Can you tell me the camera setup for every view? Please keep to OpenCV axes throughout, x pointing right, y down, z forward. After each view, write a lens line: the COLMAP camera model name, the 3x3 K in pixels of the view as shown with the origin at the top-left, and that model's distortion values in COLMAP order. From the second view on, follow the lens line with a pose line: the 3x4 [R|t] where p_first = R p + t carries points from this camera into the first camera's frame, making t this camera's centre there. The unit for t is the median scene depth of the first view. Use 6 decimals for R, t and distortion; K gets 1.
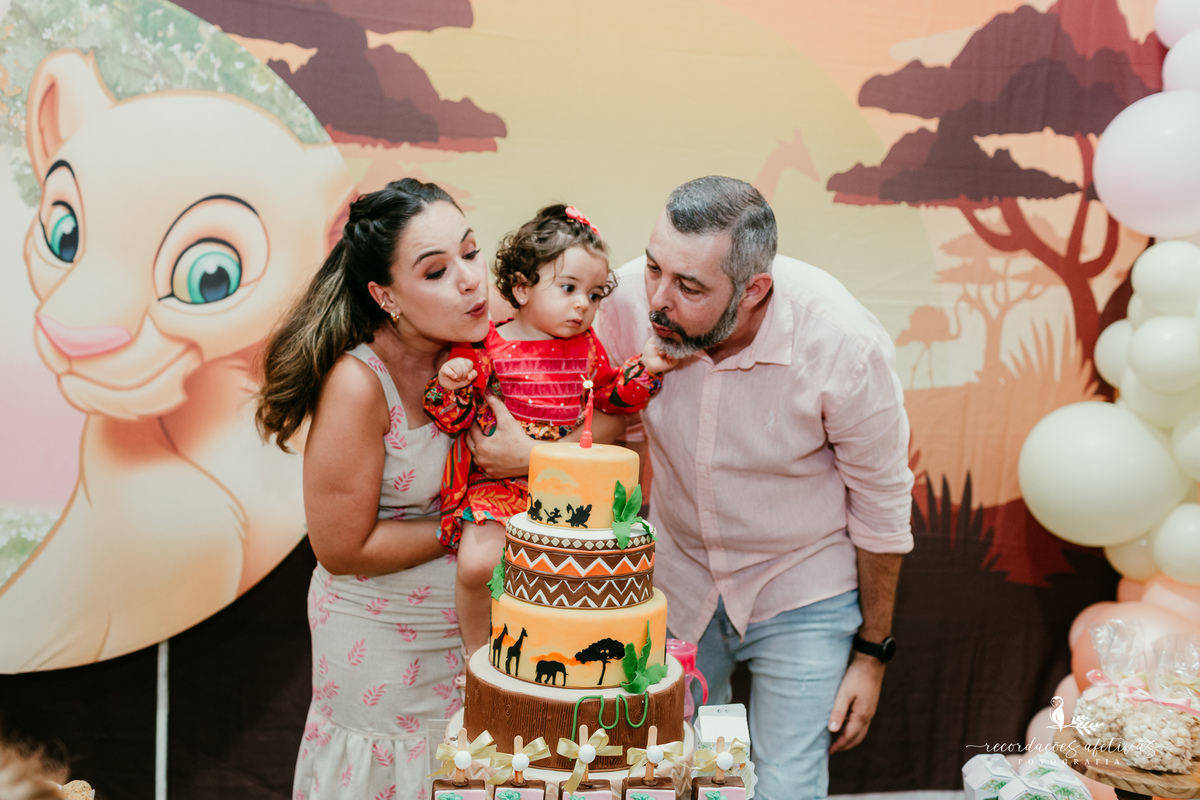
lens RADIAL K [[1194.6, 0, 572.5], [0, 1194.6, 371.5], [0, 0, 1]] dist [0.007049, -0.002810]
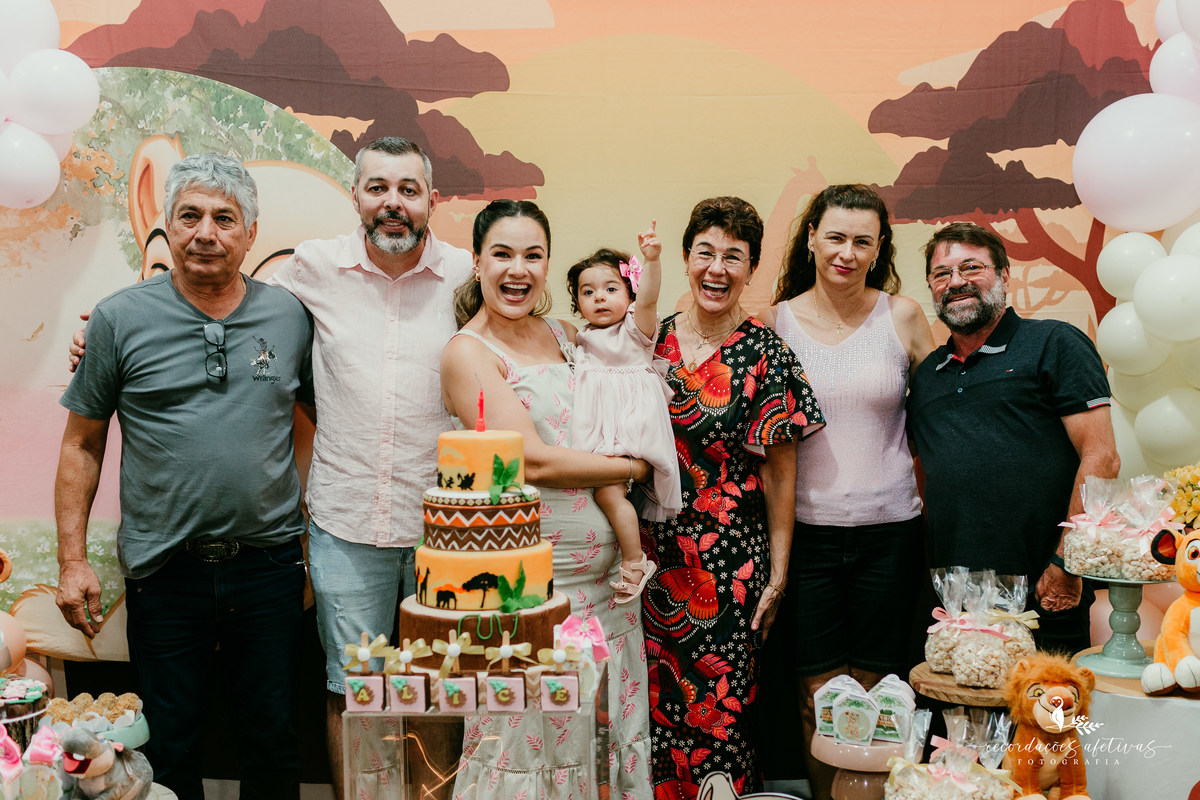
lens RADIAL K [[1347.4, 0, 666.7], [0, 1347.4, 439.4], [0, 0, 1]] dist [0.007148, -0.000649]
pose [[0.987033, -0.039555, -0.155569, 0.280692], [0.040732, 0.999161, 0.004381, 0.047361], [0.155265, -0.010660, 0.987815, -0.264483]]
